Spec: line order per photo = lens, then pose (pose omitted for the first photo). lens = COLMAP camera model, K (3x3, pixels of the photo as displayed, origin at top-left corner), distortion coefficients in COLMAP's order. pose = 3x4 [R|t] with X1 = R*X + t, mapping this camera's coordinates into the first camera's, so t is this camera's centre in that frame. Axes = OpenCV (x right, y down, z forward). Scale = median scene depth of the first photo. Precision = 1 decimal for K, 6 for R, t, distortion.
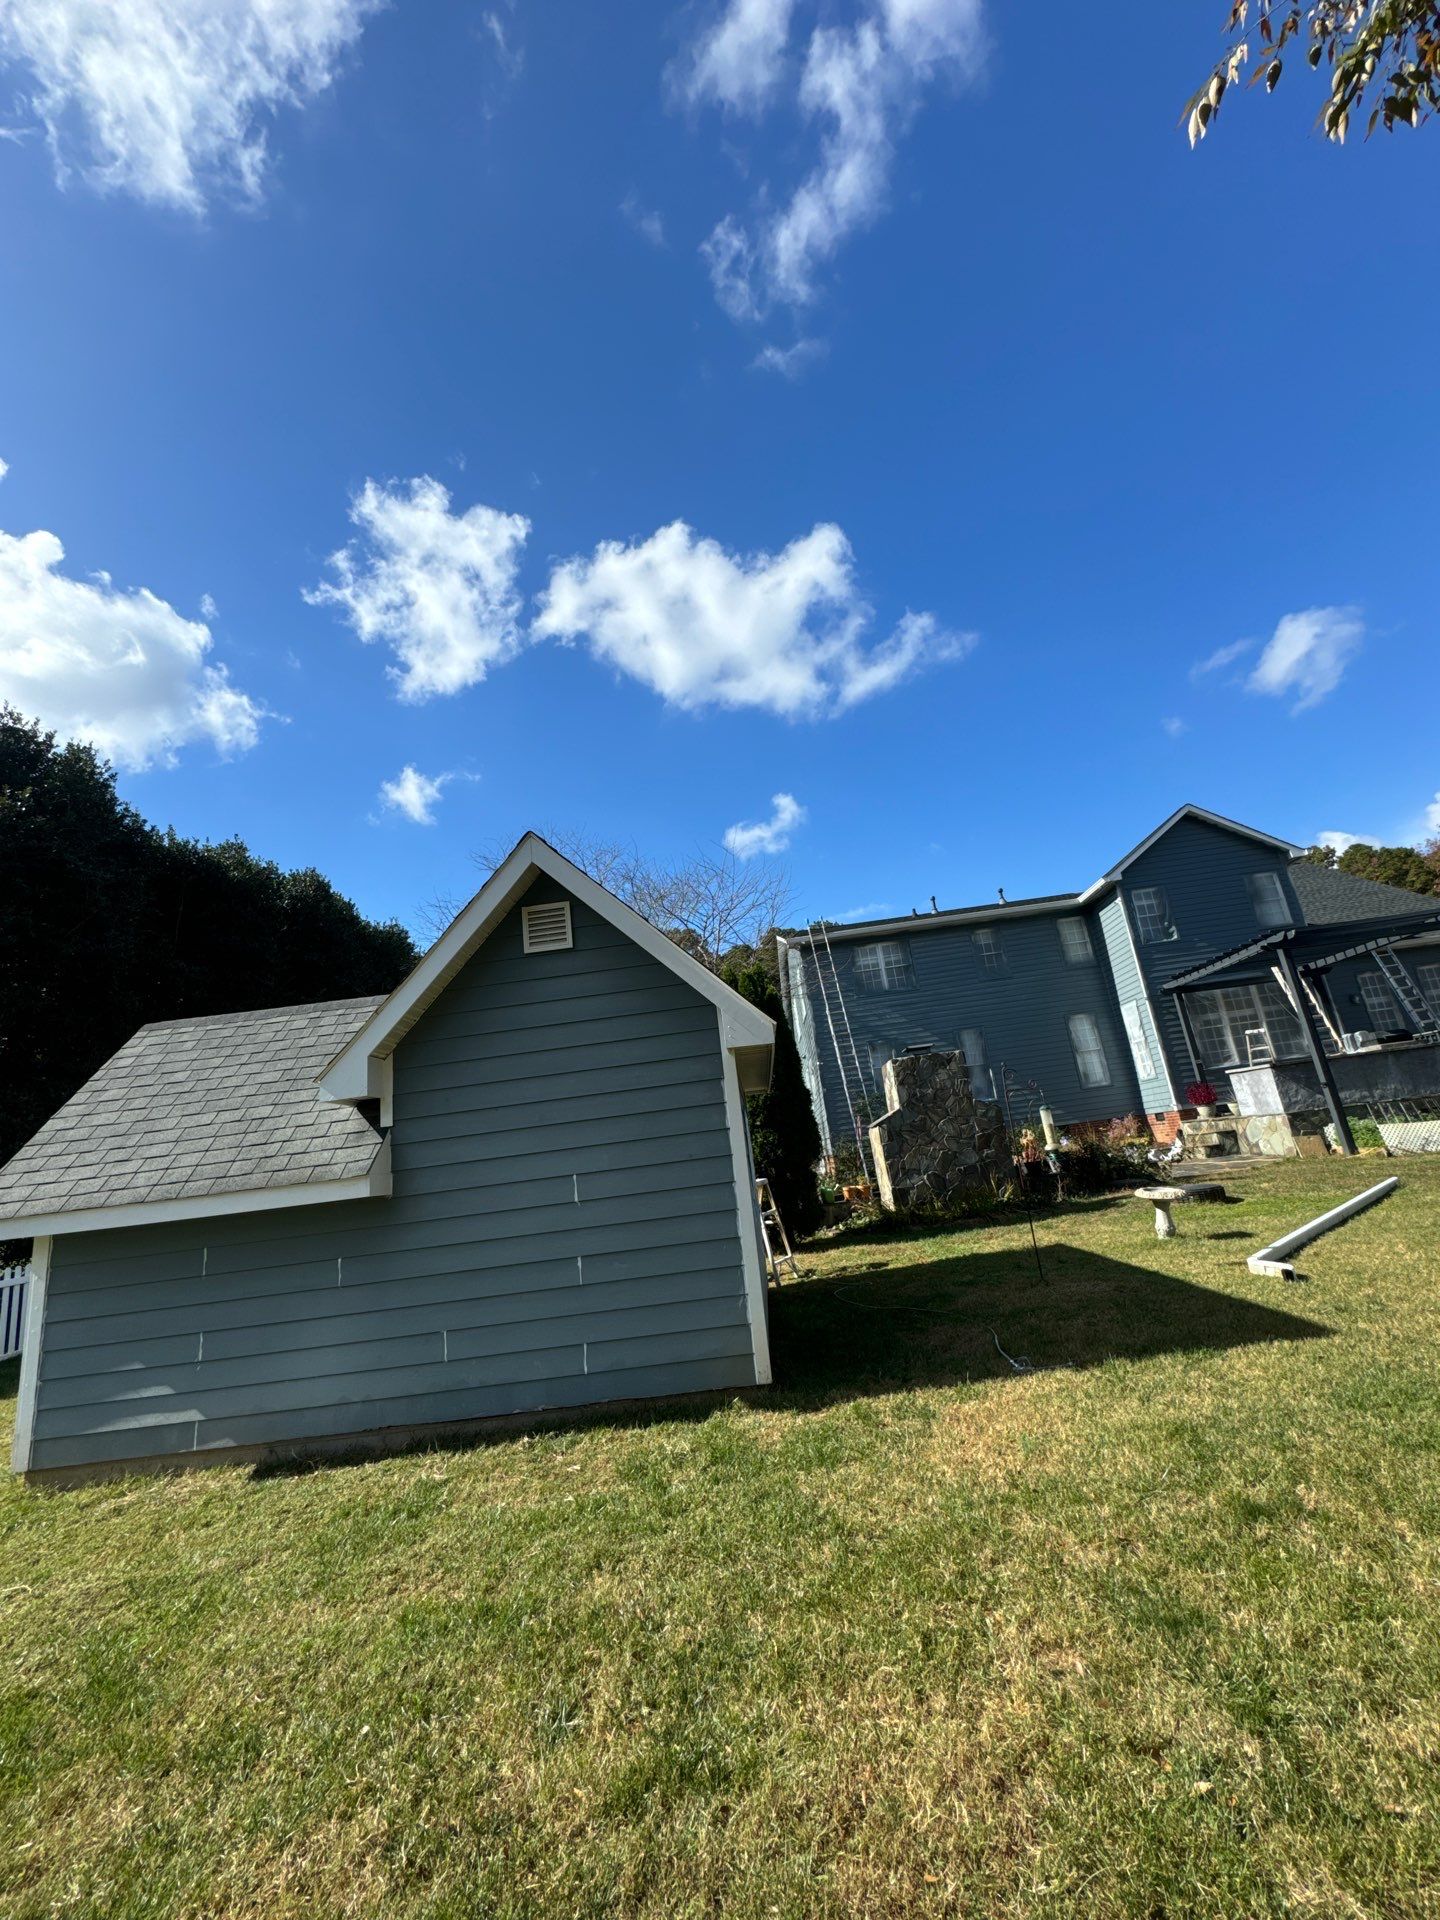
lens RADIAL K [[770.9, 0, 717.8], [0, 770.9, 963.9], [0, 0, 1]] dist [0.000055, 0.000344]
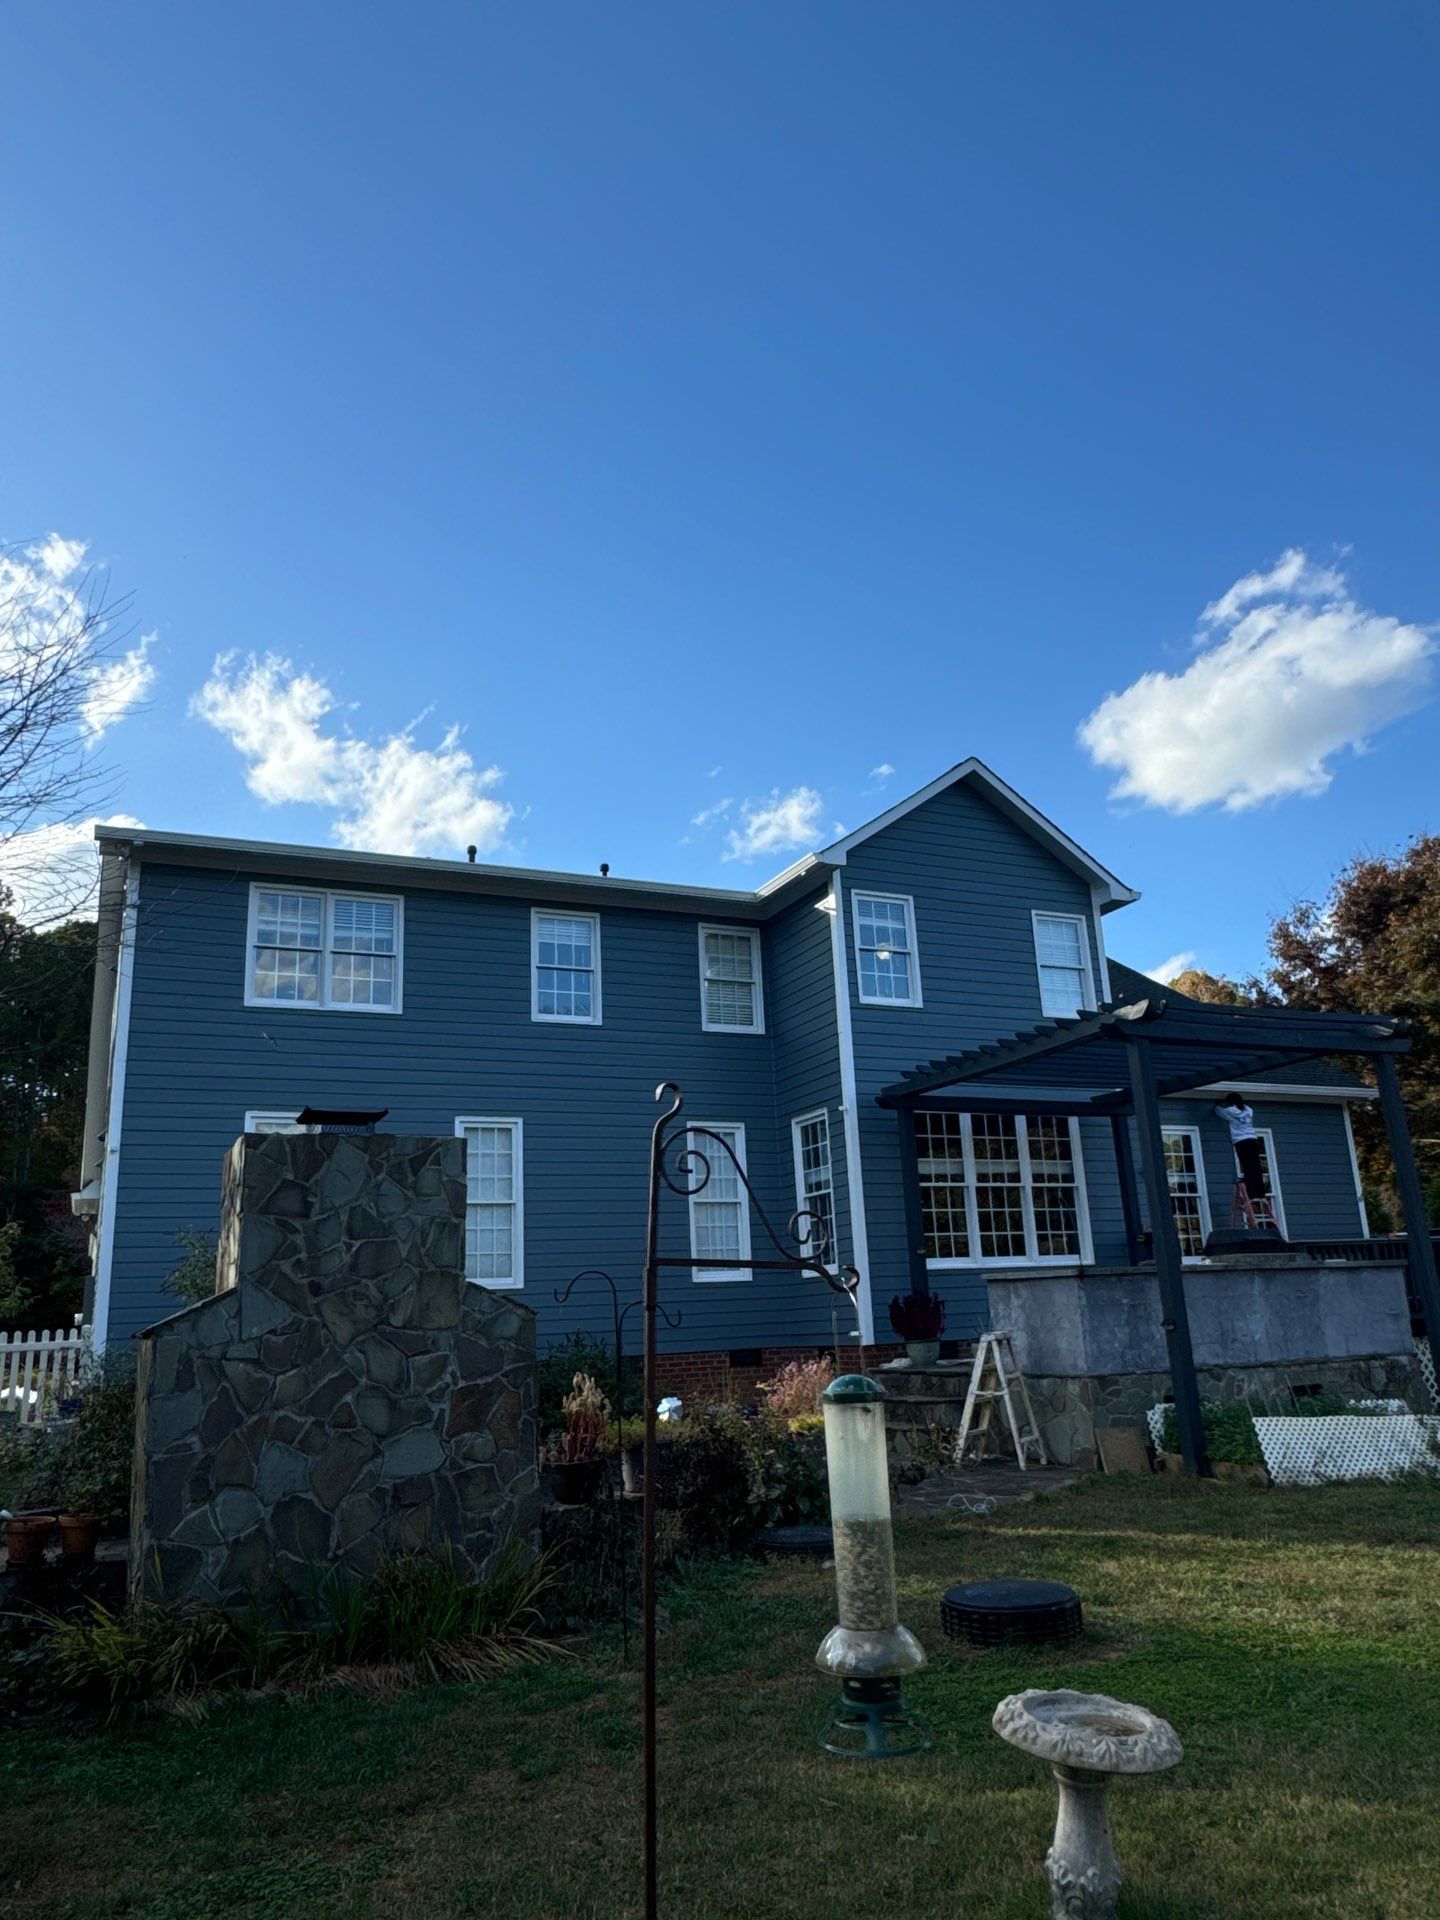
lens RADIAL K [[1334.2, 0, 722.4], [0, 1334.2, 969.2], [0, 0, 1]] dist [0.022398, -0.009489]
pose [[0.875026, 0.201994, 0.439918, 0.115840], [-0.178664, 0.979379, -0.094320, 0.061469], [-0.449898, 0.003935, 0.893071, 0.337749]]
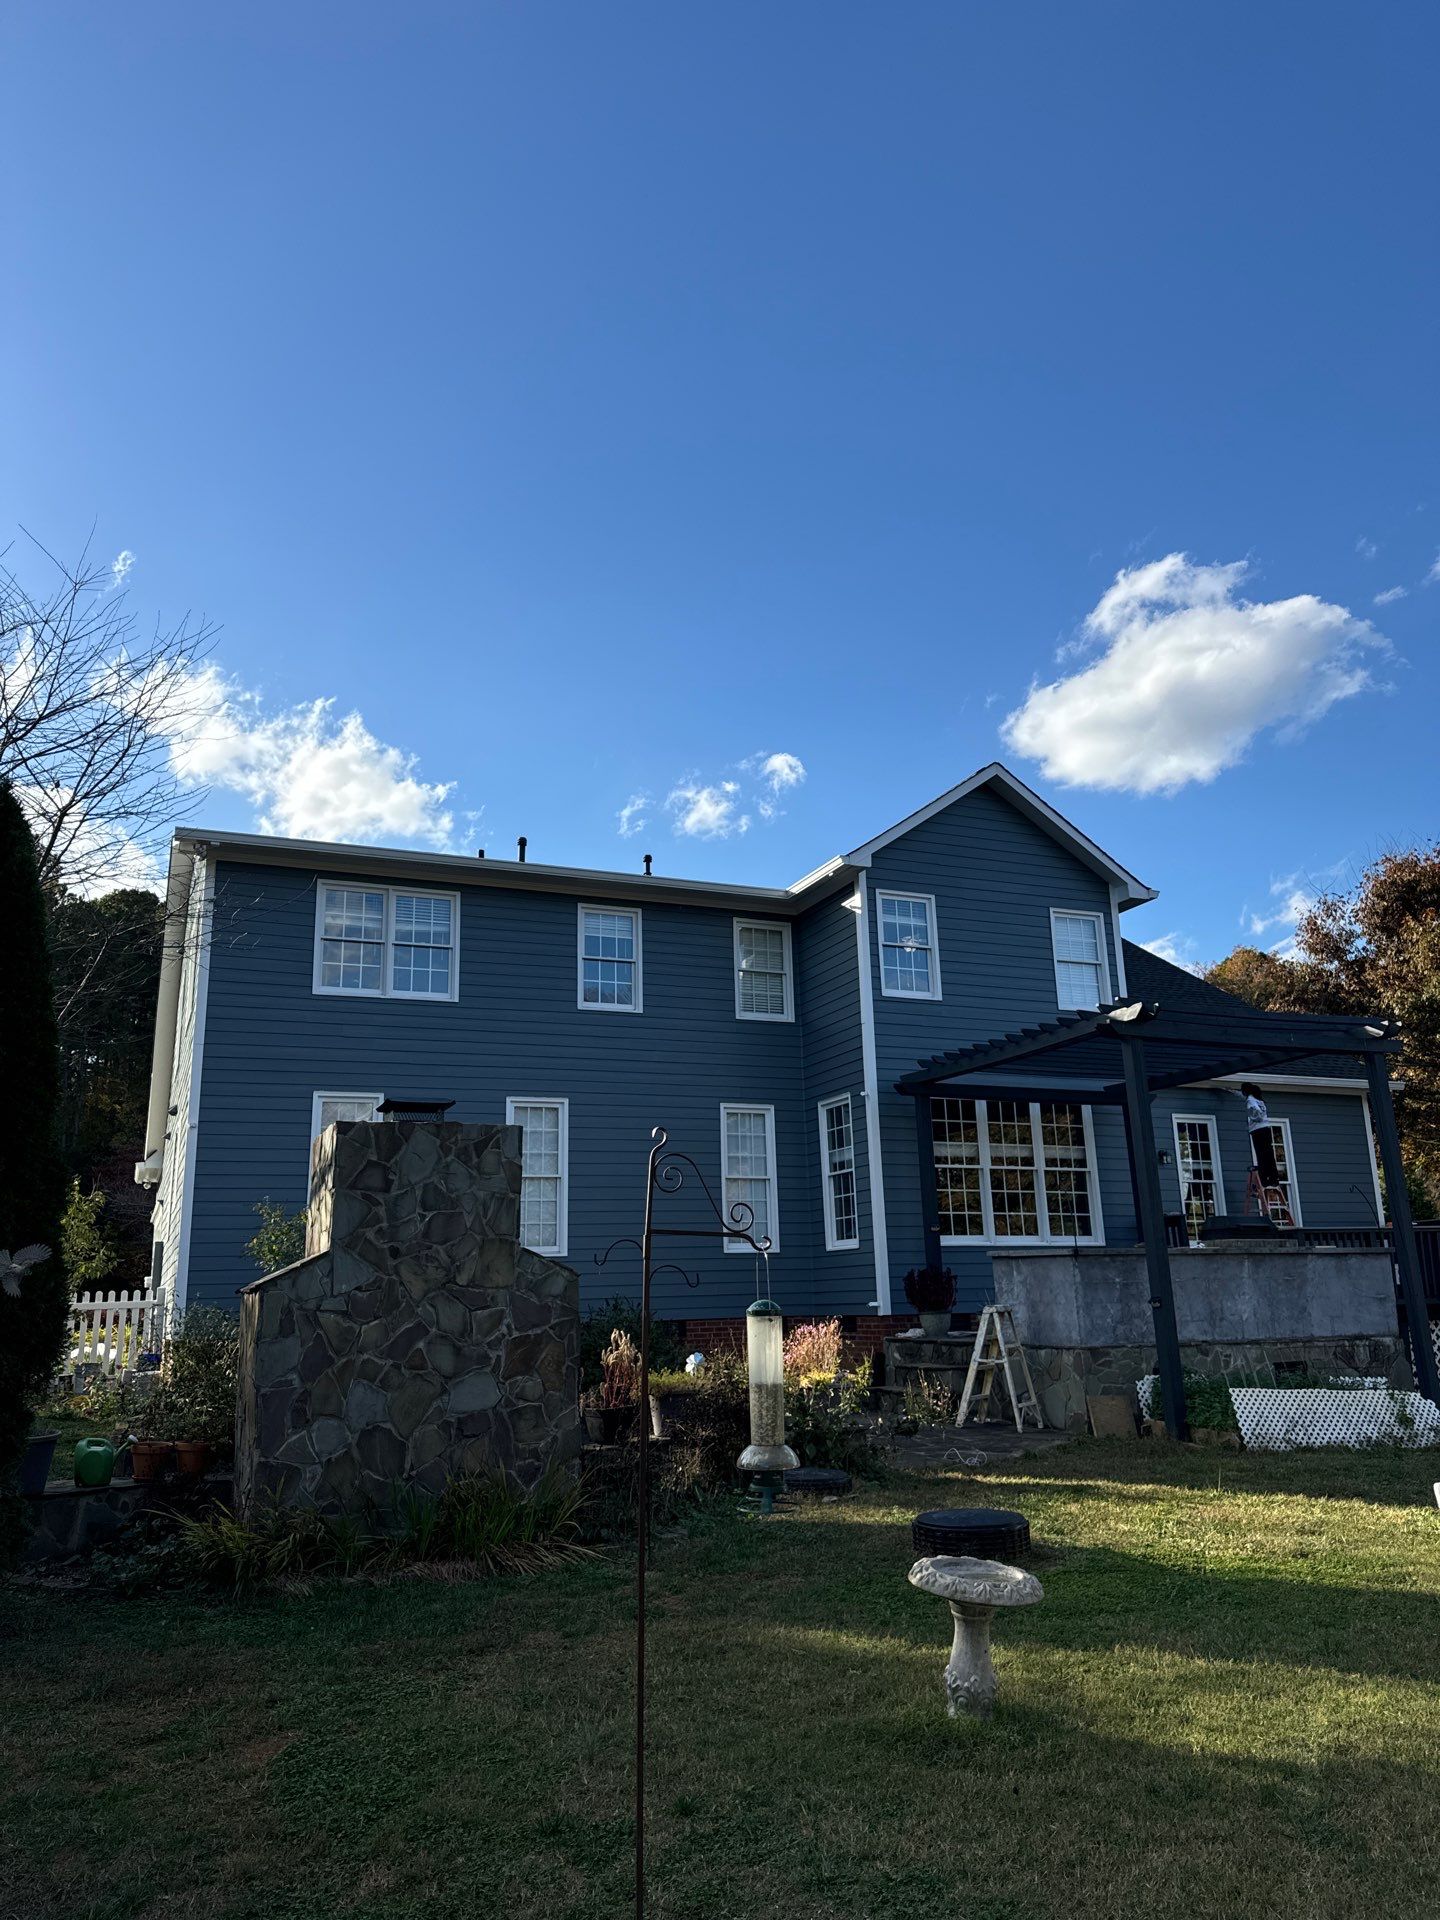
lens RADIAL K [[1344.7, 0, 729.3], [0, 1344.7, 960.0], [0, 0, 1]] dist [0.176349, -0.307036]
pose [[0.885402, 0.205110, 0.417124, 0.081815], [-0.191885, 0.978630, -0.073914, 0.048469], [-0.423371, -0.014596, 0.905839, 0.249602]]
